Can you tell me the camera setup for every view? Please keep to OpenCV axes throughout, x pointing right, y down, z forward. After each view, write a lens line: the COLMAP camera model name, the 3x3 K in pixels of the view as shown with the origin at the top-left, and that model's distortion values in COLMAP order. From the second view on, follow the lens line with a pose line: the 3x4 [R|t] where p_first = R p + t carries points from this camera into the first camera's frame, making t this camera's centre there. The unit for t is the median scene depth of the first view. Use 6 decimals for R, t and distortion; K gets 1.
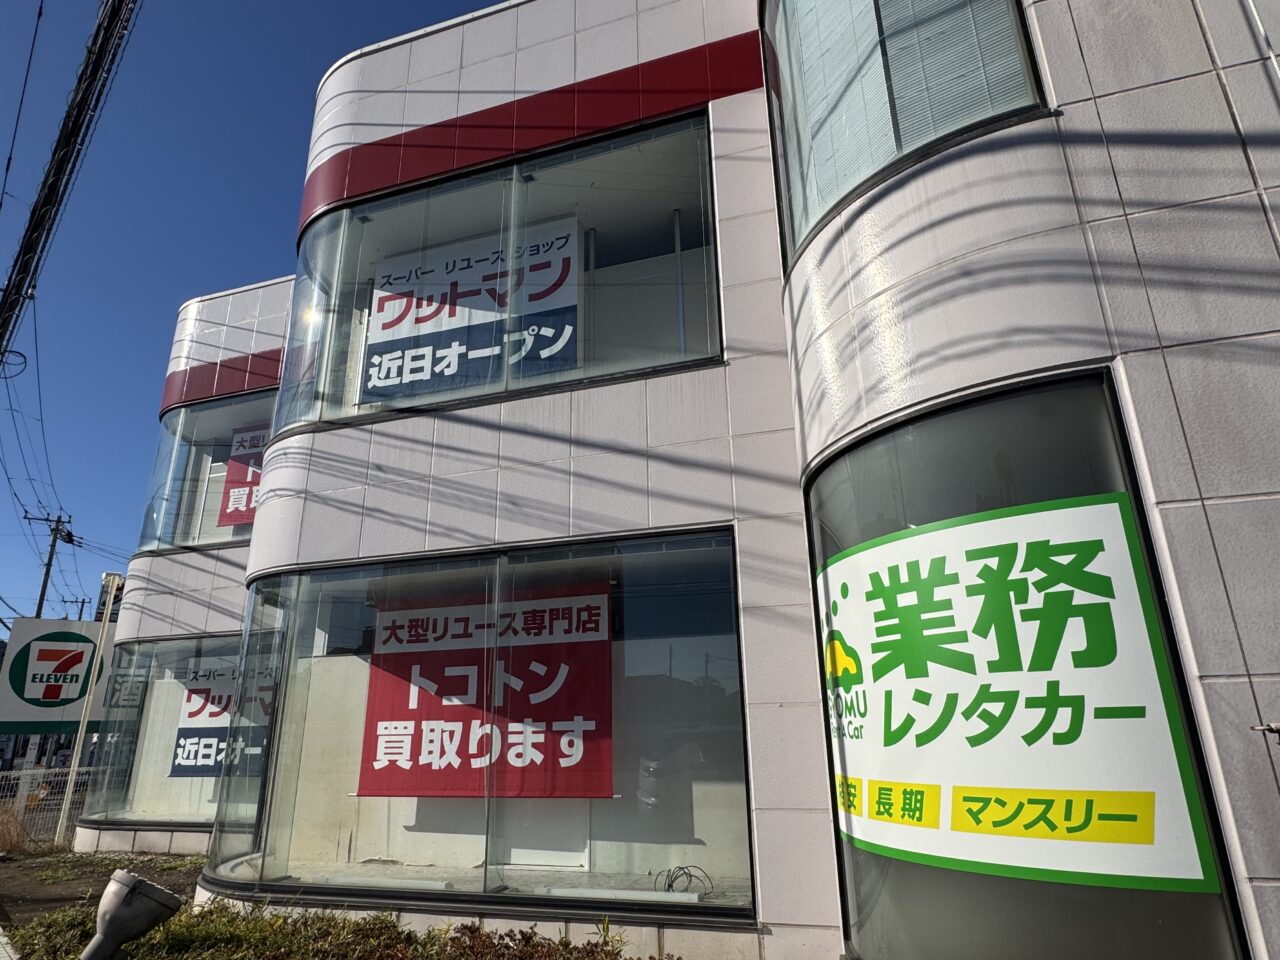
lens RADIAL K [[759.3, 0, 640.0], [0, 759.3, 480.0], [0, 0, 1]] dist [-0.003229, 0.001490]
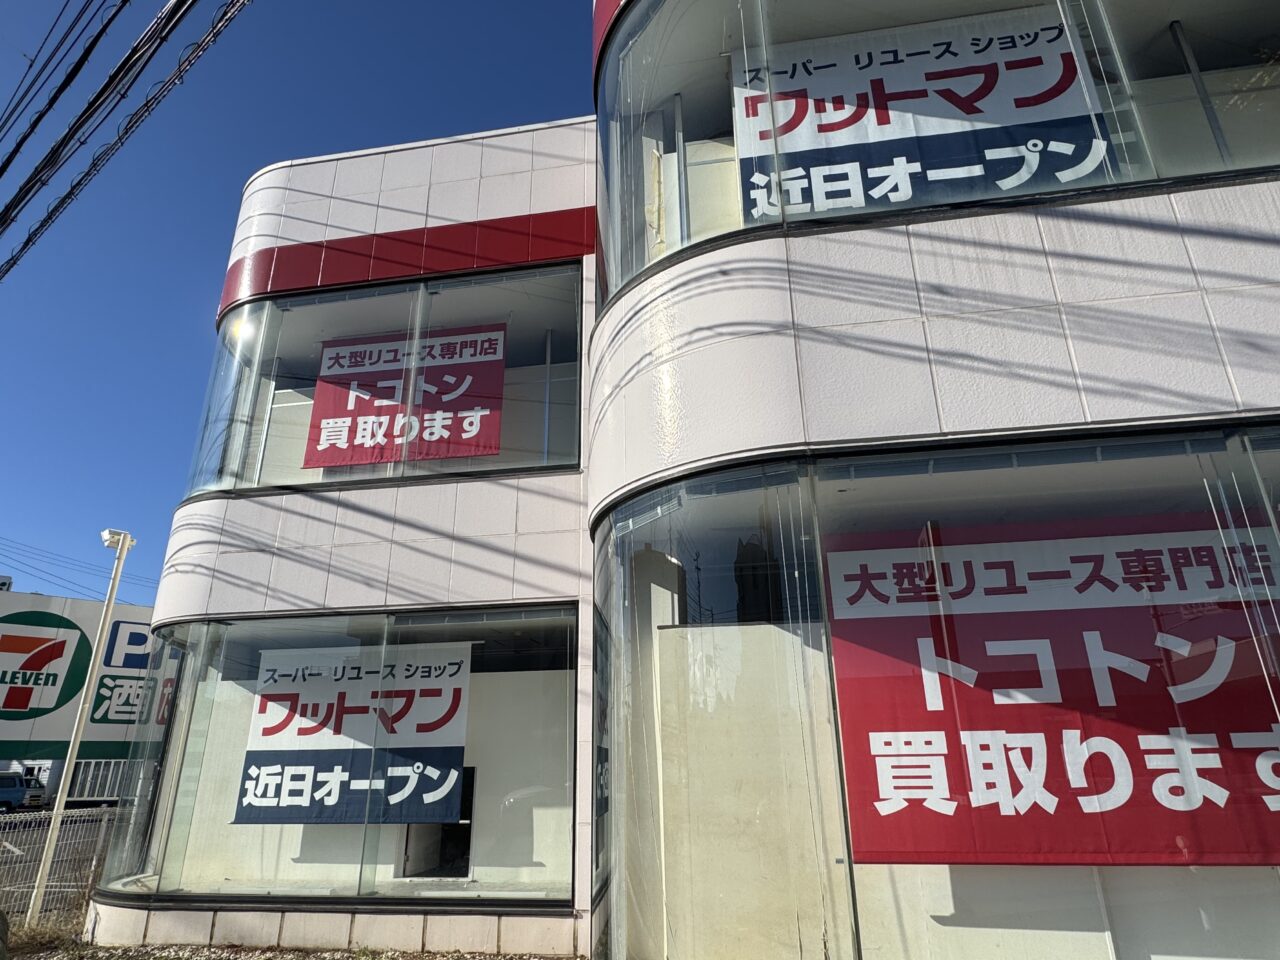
lens RADIAL K [[759.3, 0, 640.0], [0, 759.3, 480.0], [0, 0, 1]] dist [-0.003229, 0.001490]
pose [[0.988507, 0.059971, 0.138773, -0.607942], [-0.053685, 0.997374, -0.048608, 0.161030], [-0.141324, 0.040600, 0.989131, 0.434290]]
